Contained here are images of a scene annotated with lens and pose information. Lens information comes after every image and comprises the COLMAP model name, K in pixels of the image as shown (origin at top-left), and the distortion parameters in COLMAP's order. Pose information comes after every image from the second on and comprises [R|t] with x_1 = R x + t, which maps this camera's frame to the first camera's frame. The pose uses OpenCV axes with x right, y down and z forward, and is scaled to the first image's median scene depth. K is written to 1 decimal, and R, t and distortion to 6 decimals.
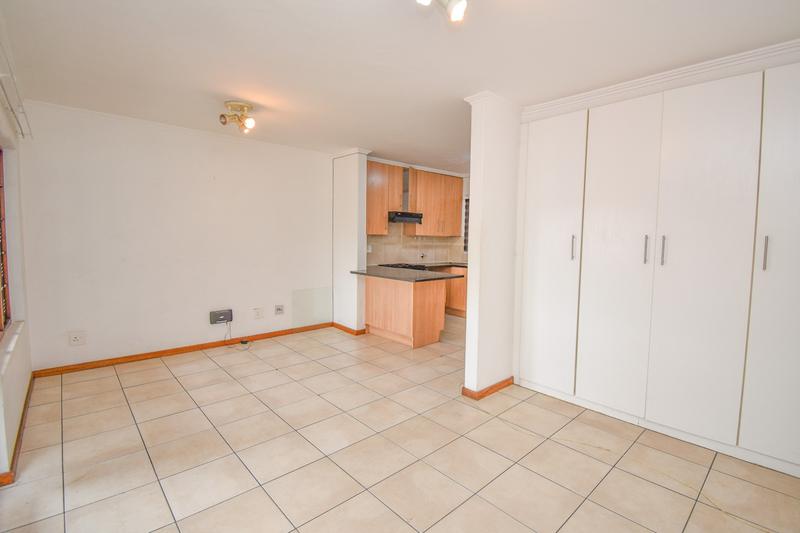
lens RADIAL K [[369.6, 0, 403.2], [0, 369.6, 261.6], [0, 0, 1]] dist [0.020165, -0.025999]
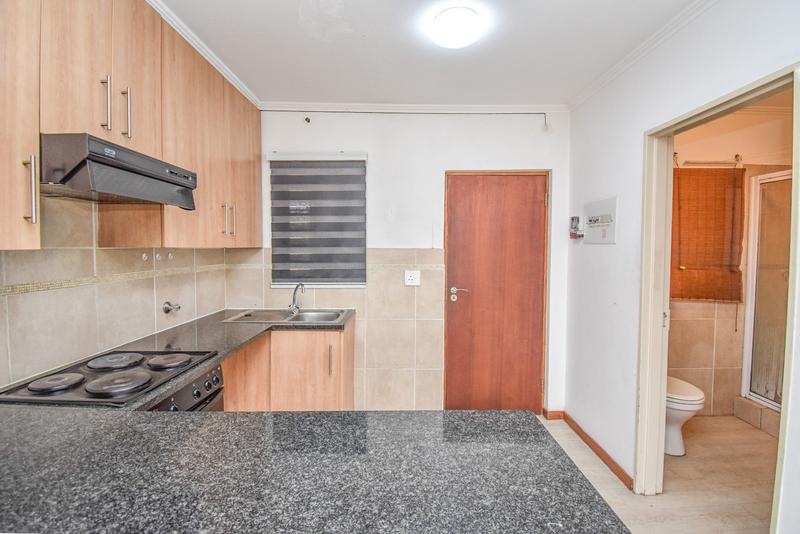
lens RADIAL K [[361.2, 0, 402.9], [0, 361.2, 262.8], [0, 0, 1]] dist [0.021372, -0.027305]
pose [[0.672844, -0.048719, 0.738179, -0.067174], [0.056996, 0.998277, 0.013934, -0.072831], [-0.737586, 0.032698, 0.674461, 0.916248]]
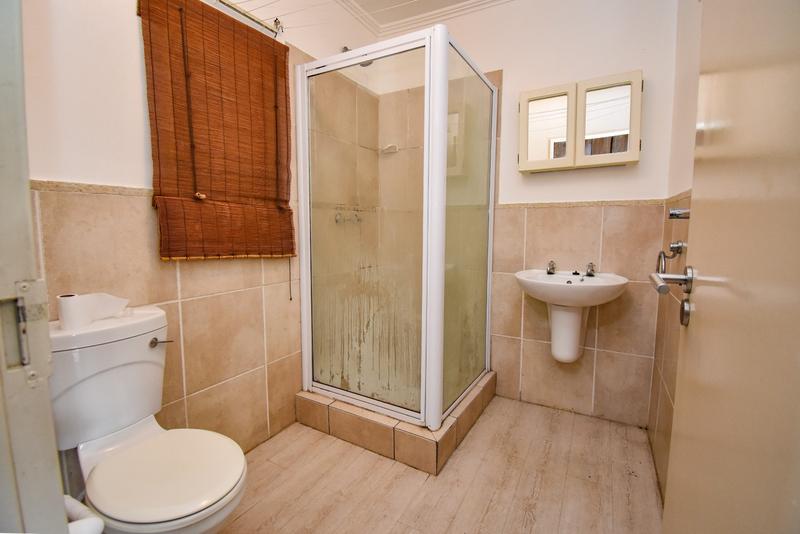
lens RADIAL K [[352.2, 0, 402.2], [0, 352.2, 263.0], [0, 0, 1]] dist [0.019660, -0.024387]
pose [[-0.312211, -0.108673, 0.943777, 0.371360], [0.049137, 0.990259, 0.130280, 0.000080], [-0.948741, 0.087049, -0.303830, 0.913245]]
